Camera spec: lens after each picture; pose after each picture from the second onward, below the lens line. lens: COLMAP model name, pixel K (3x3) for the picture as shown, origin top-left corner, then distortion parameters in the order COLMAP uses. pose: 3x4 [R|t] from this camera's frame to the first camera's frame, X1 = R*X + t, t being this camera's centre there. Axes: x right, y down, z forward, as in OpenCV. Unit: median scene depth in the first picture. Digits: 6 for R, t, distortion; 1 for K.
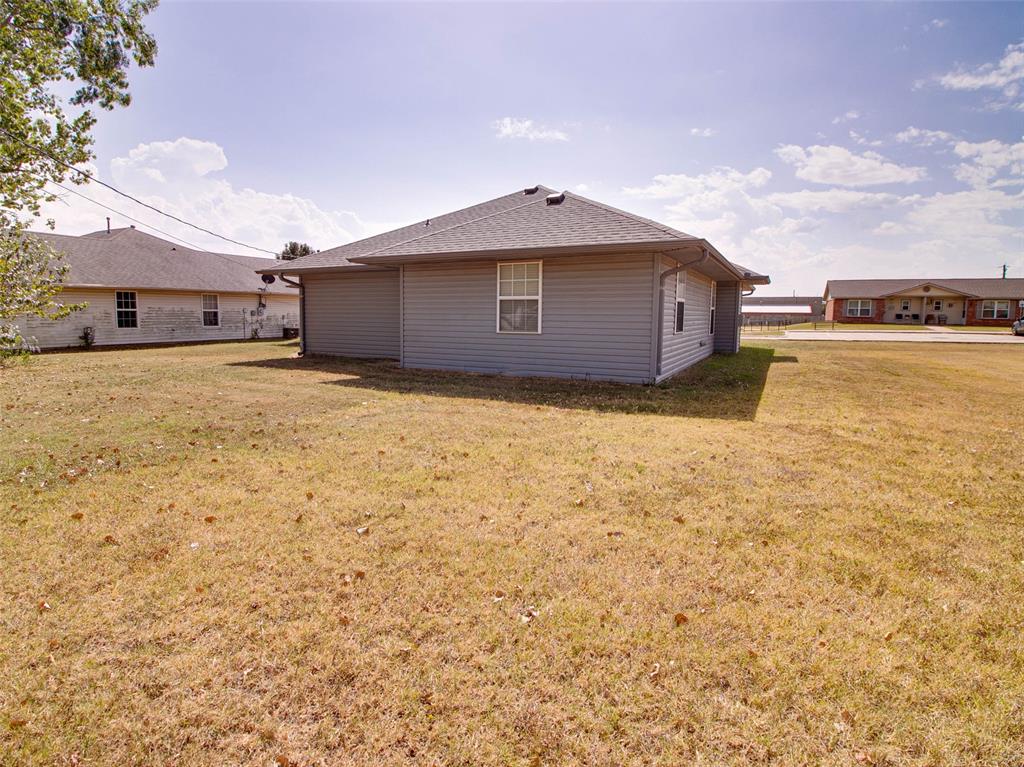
lens RADIAL K [[534.3, 0, 517.5], [0, 534.3, 362.4], [0, 0, 1]] dist [-0.003141, 0.000211]
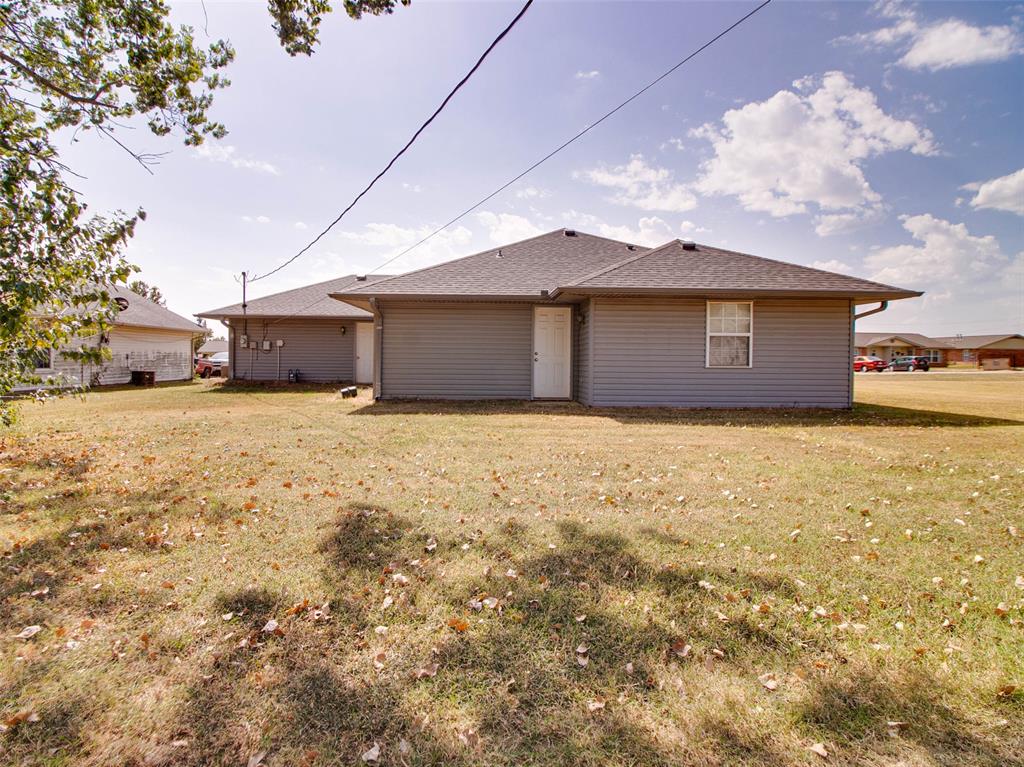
lens RADIAL K [[534.3, 0, 517.5], [0, 534.3, 362.4], [0, 0, 1]] dist [-0.003141, 0.000211]
pose [[0.878336, -0.002482, 0.478037, -0.870869], [0.041048, 0.996685, -0.070246, -0.007566], [-0.476278, 0.081322, 0.875526, 0.268457]]
